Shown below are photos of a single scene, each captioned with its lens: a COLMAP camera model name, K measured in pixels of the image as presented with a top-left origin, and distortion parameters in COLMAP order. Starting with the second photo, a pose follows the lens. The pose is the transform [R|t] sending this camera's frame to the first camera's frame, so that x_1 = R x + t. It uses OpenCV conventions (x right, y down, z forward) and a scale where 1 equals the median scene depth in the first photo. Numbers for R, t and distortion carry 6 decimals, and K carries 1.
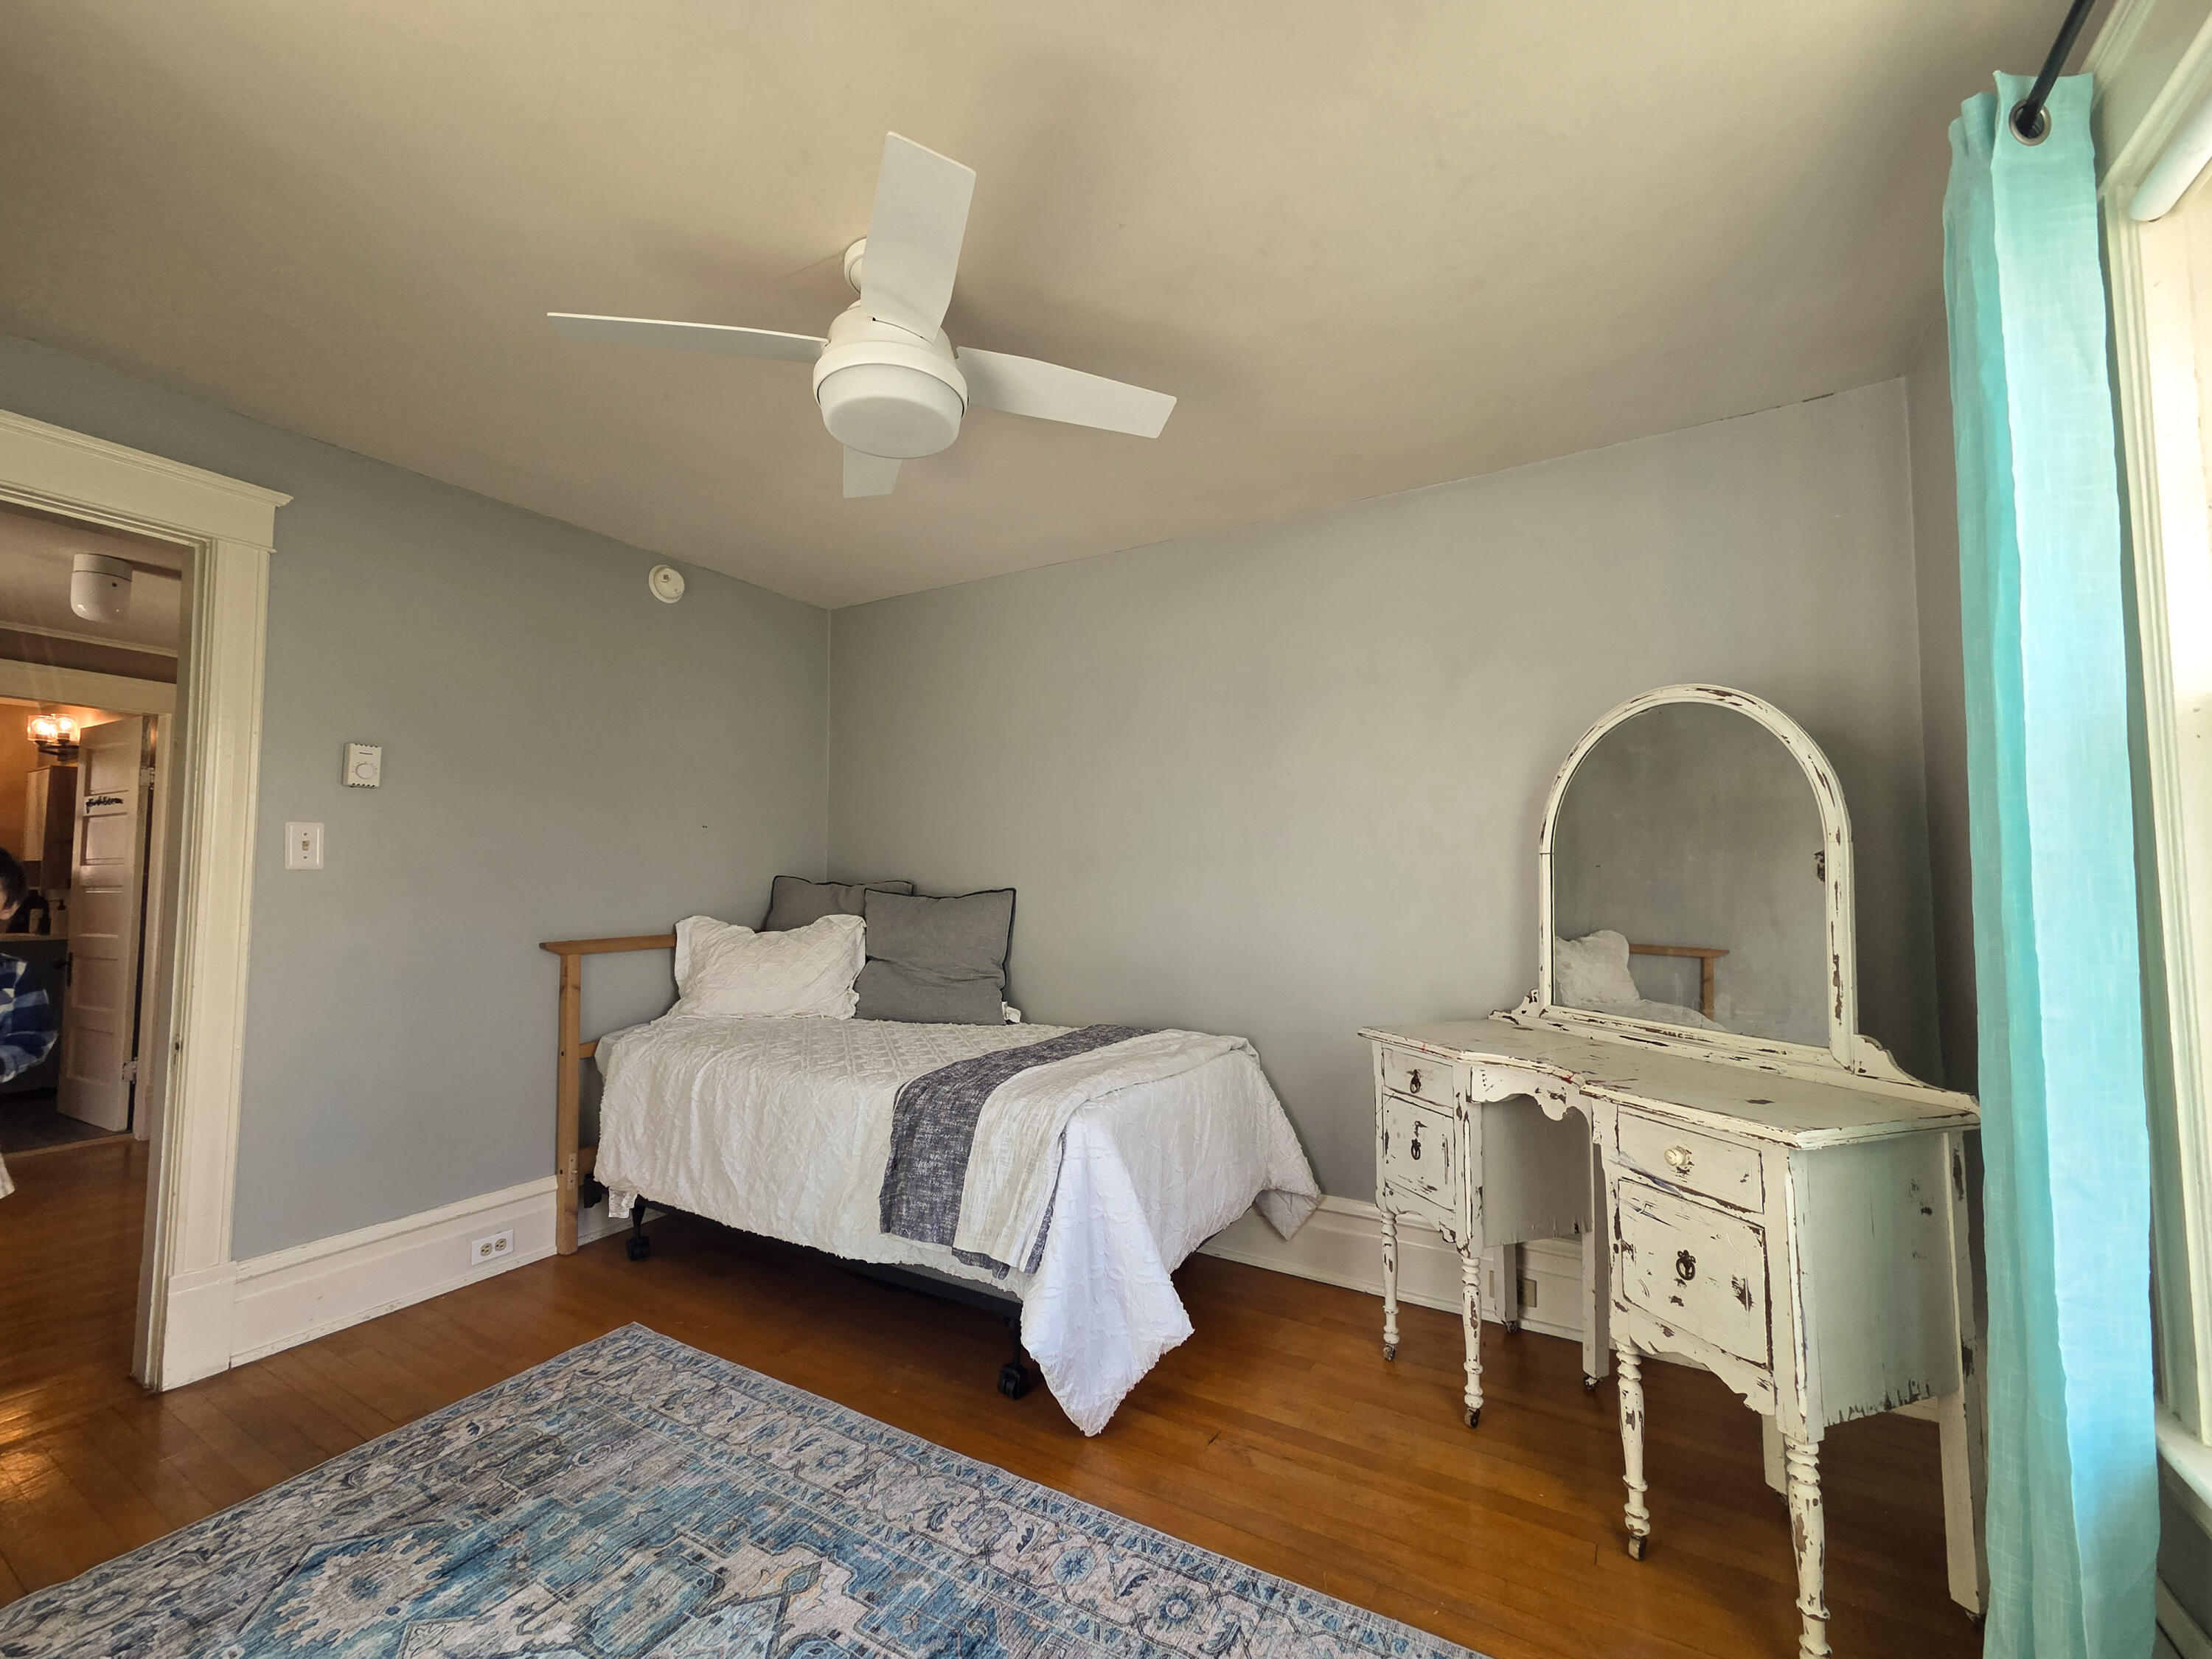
lens RADIAL K [[899.1, 0, 1107.7], [0, 899.1, 836.9], [0, 0, 1]] dist [0.002112, 0.000036]
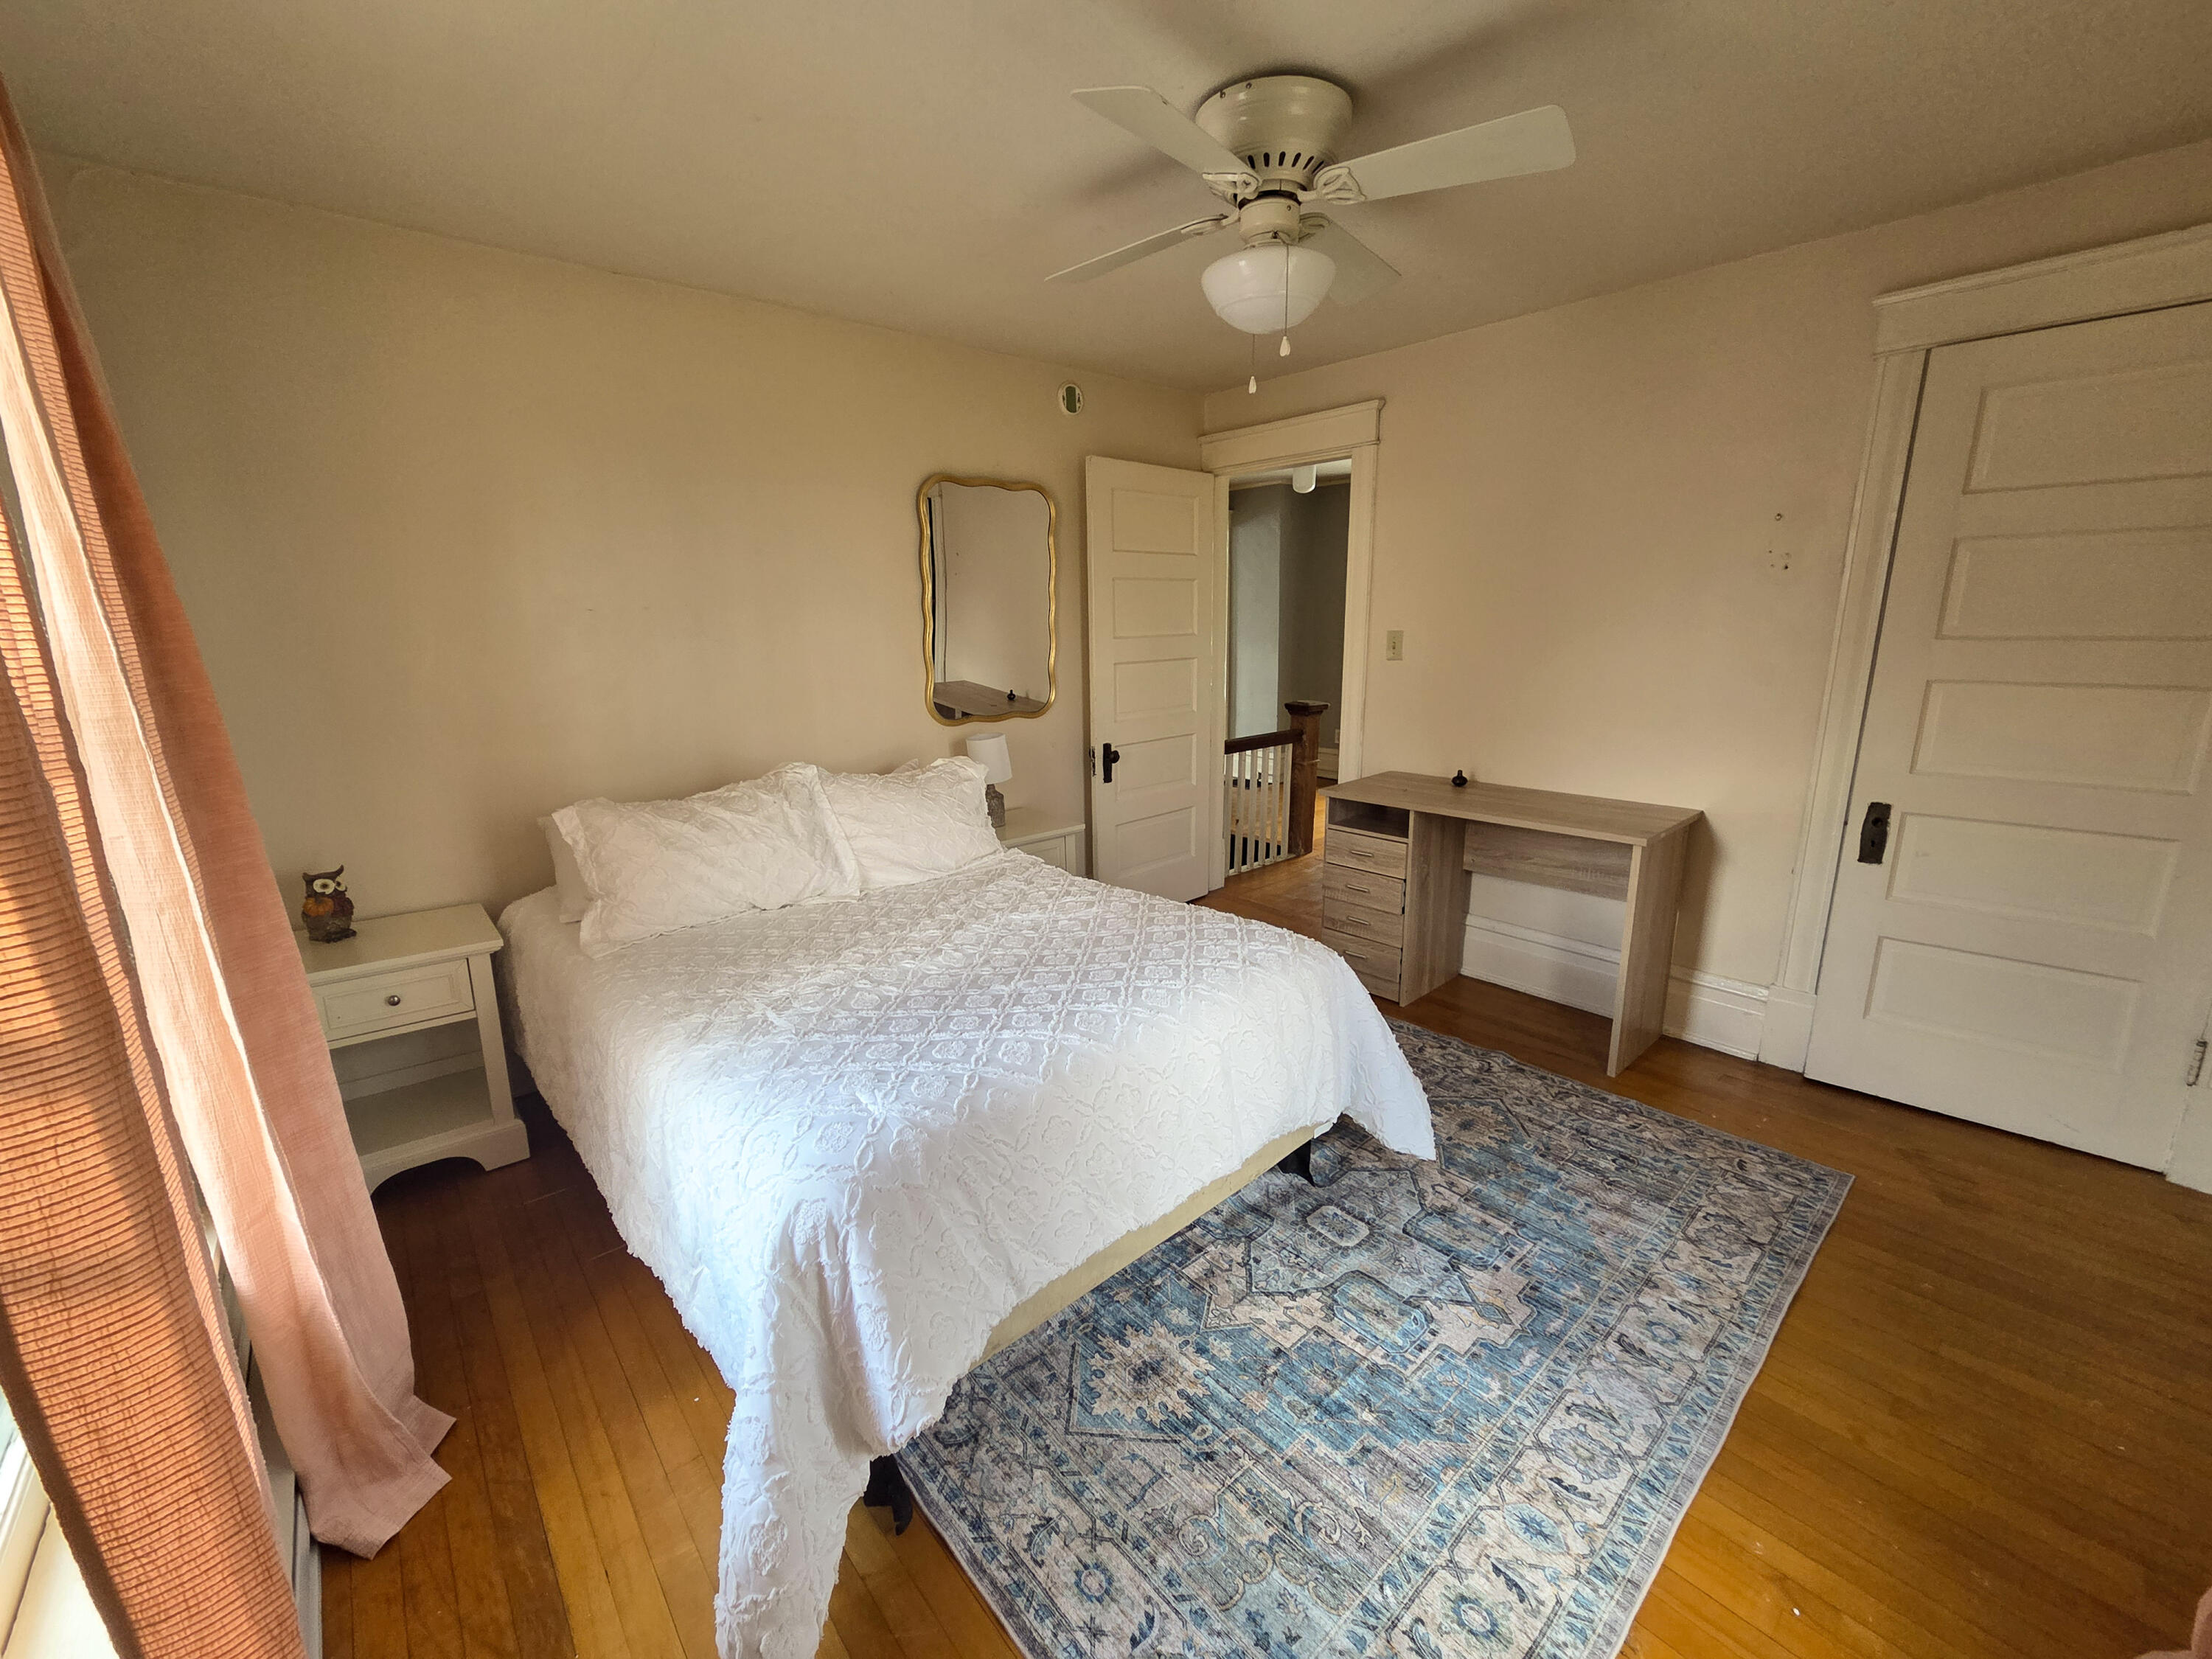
lens RADIAL K [[899.1, 0, 1105.1], [0, 899.1, 829.9], [0, 0, 1]] dist [0.002112, 0.000036]
pose [[-0.324757, 0.225005, -0.918643, 0.779644], [0.075009, 0.974358, 0.212134, -0.106589], [0.942818, -0.000015, -0.333307, 0.888462]]
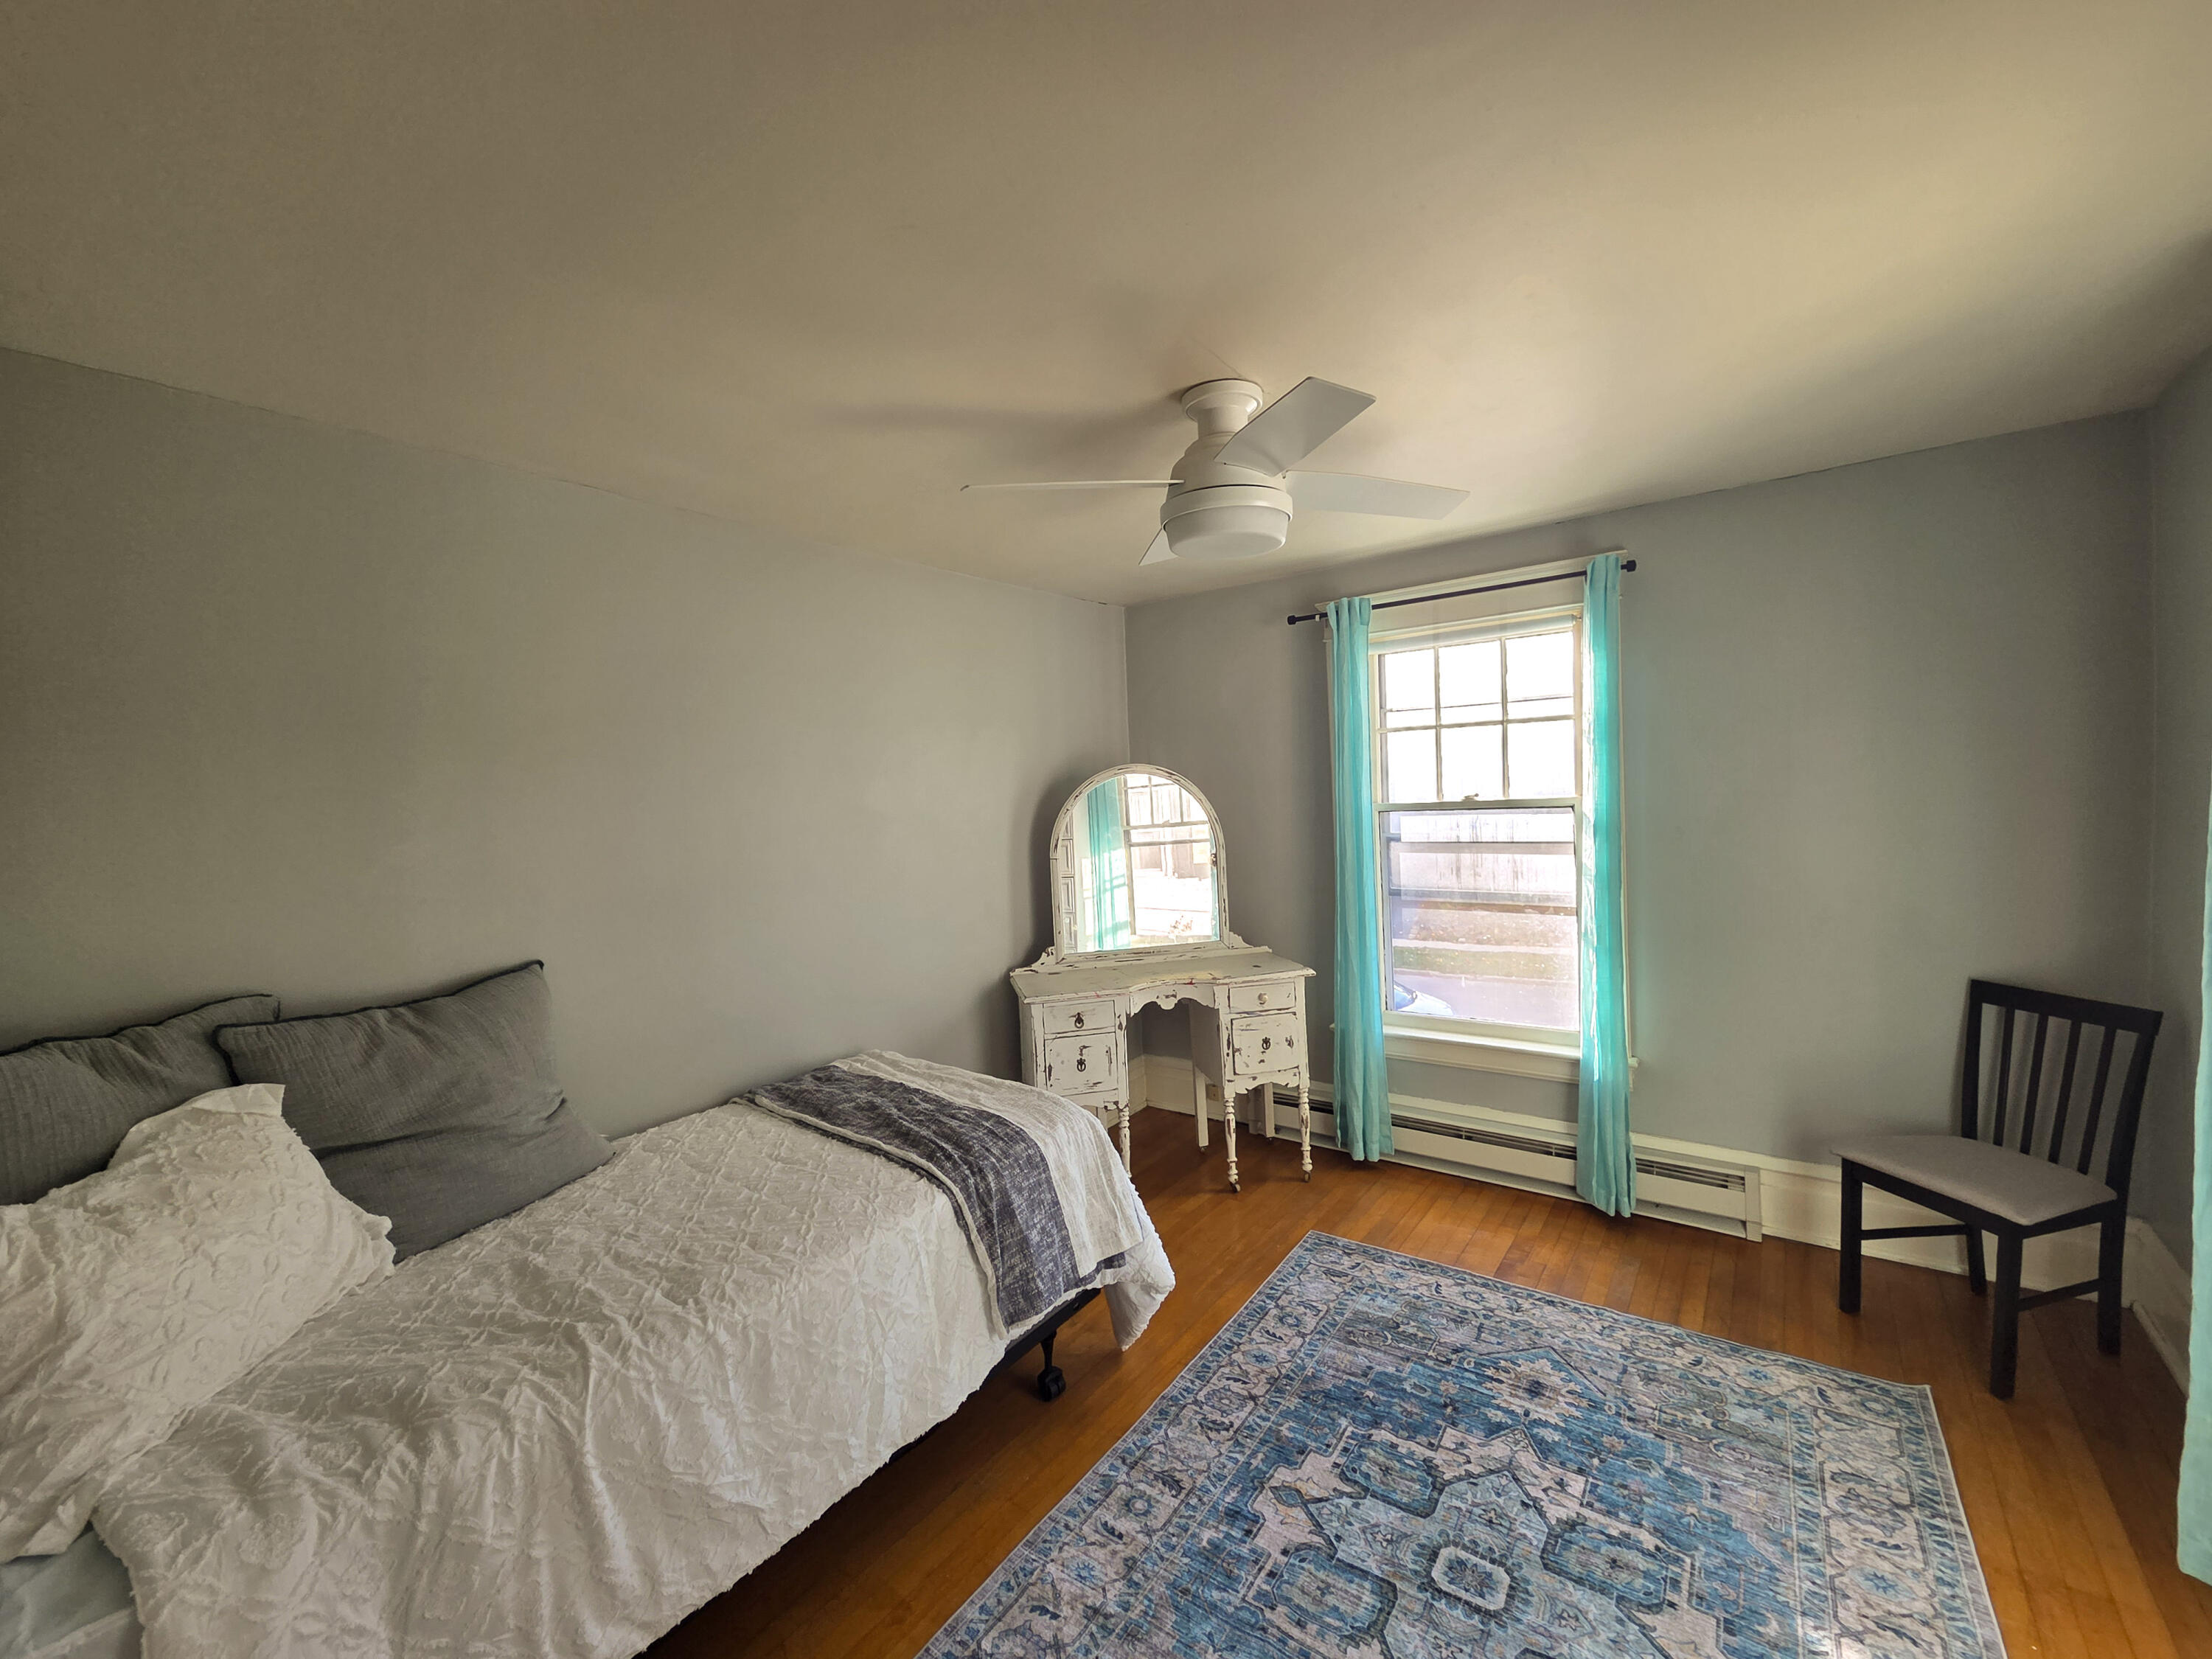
lens RADIAL K [[899.1, 0, 1097.0], [0, 899.1, 822.5], [0, 0, 1]] dist [0.002112, 0.000036]
pose [[0.117272, -0.046440, 0.992013, -1.544486], [-0.010452, 0.998793, 0.047993, -0.175910], [-0.993045, -0.015997, 0.116645, 1.105643]]
